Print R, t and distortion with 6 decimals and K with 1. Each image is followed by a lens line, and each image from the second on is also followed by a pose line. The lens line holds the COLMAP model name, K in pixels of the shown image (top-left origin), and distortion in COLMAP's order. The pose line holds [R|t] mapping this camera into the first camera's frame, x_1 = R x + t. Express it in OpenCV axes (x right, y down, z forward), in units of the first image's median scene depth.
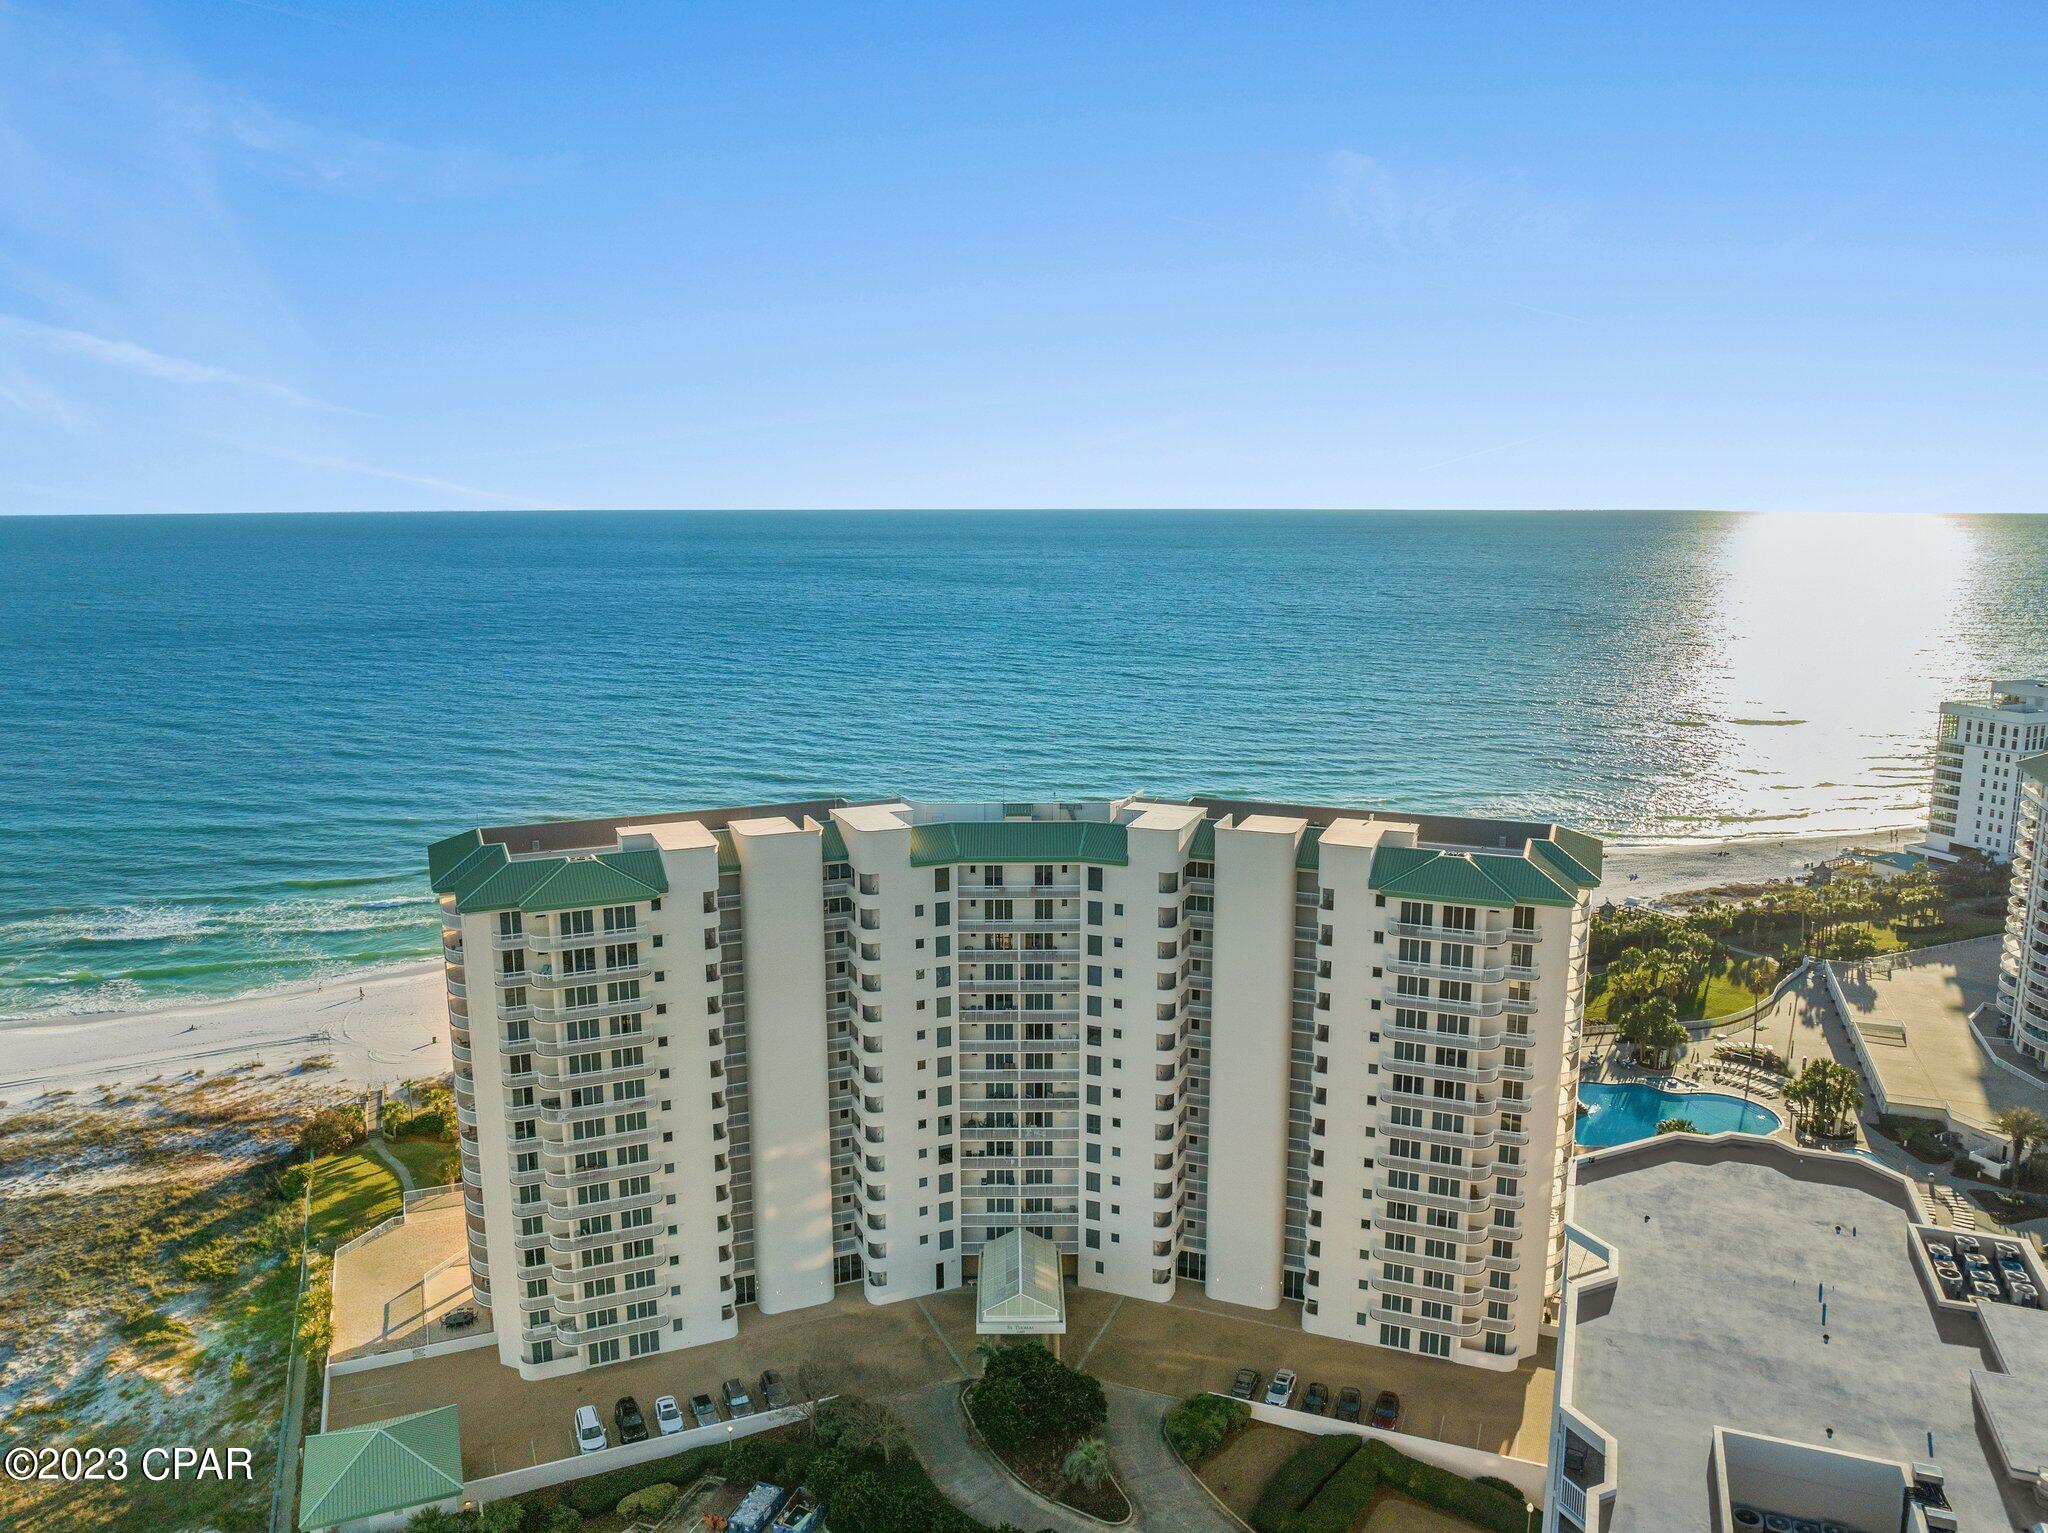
lens RADIAL K [[1446.9, 0, 1023.7], [0, 1446.9, 760.2], [0, 0, 1]] dist [-0.035531, -0.002035]
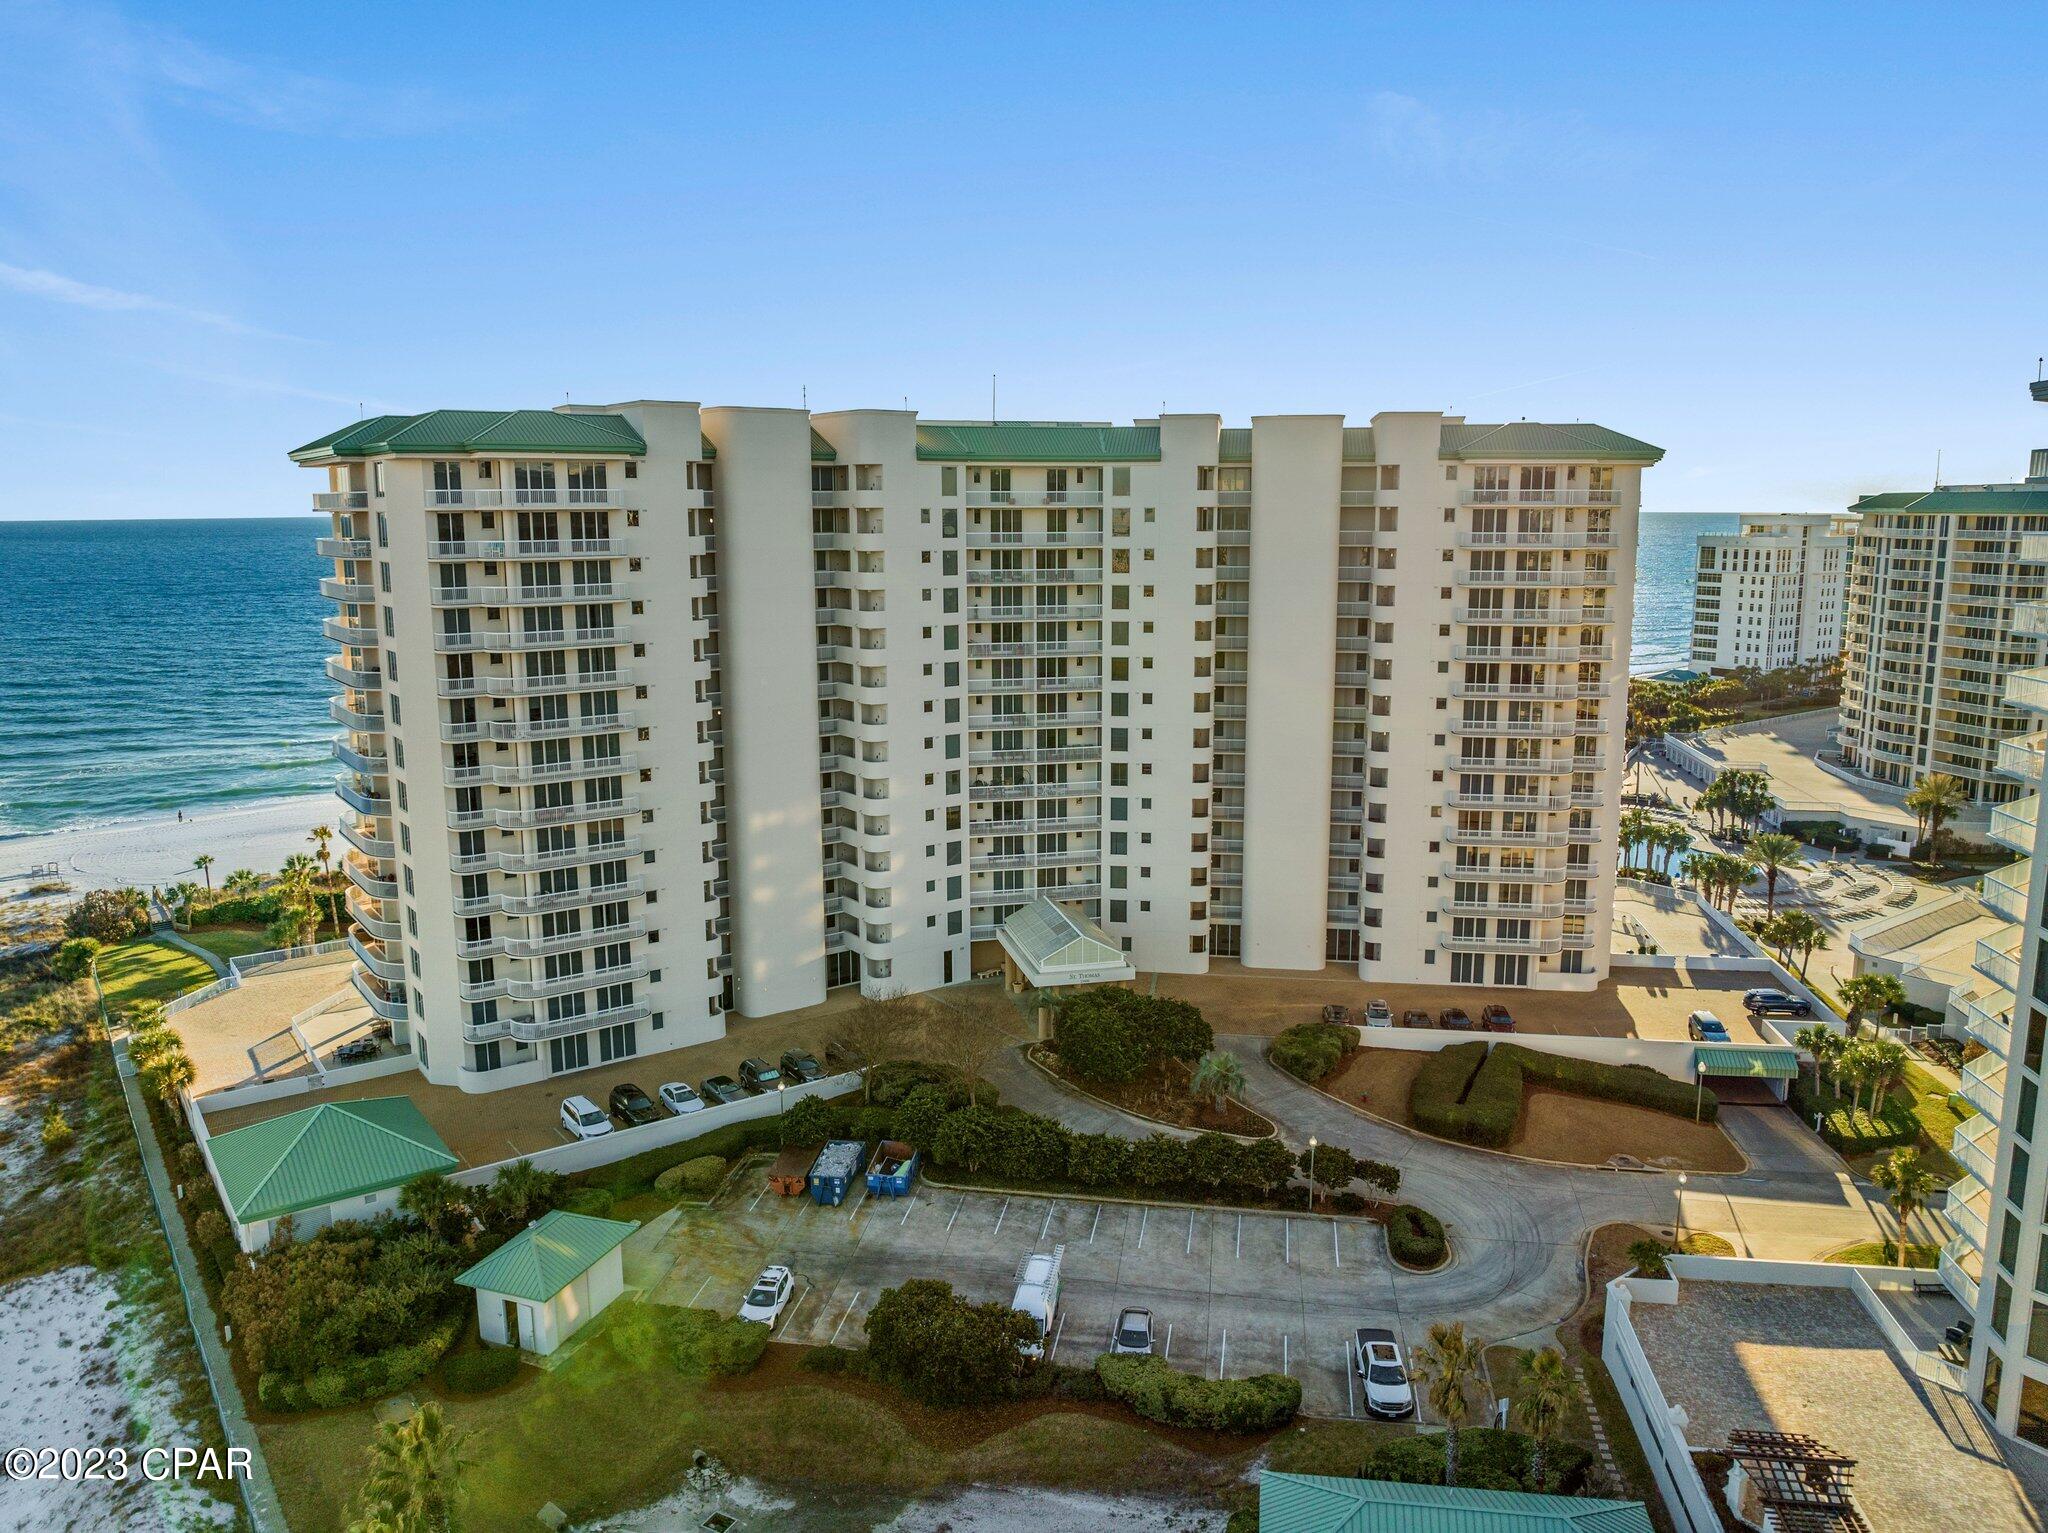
lens RADIAL K [[1444.1, 0, 1029.7], [0, 1444.1, 755.8], [0, 0, 1]] dist [-0.037857, -0.005034]
pose [[0.974607, -0.040295, 0.220267, -0.201785], [0.041436, 0.999141, -0.000560, 0.245208], [-0.220055, 0.009673, 0.975439, 0.162011]]
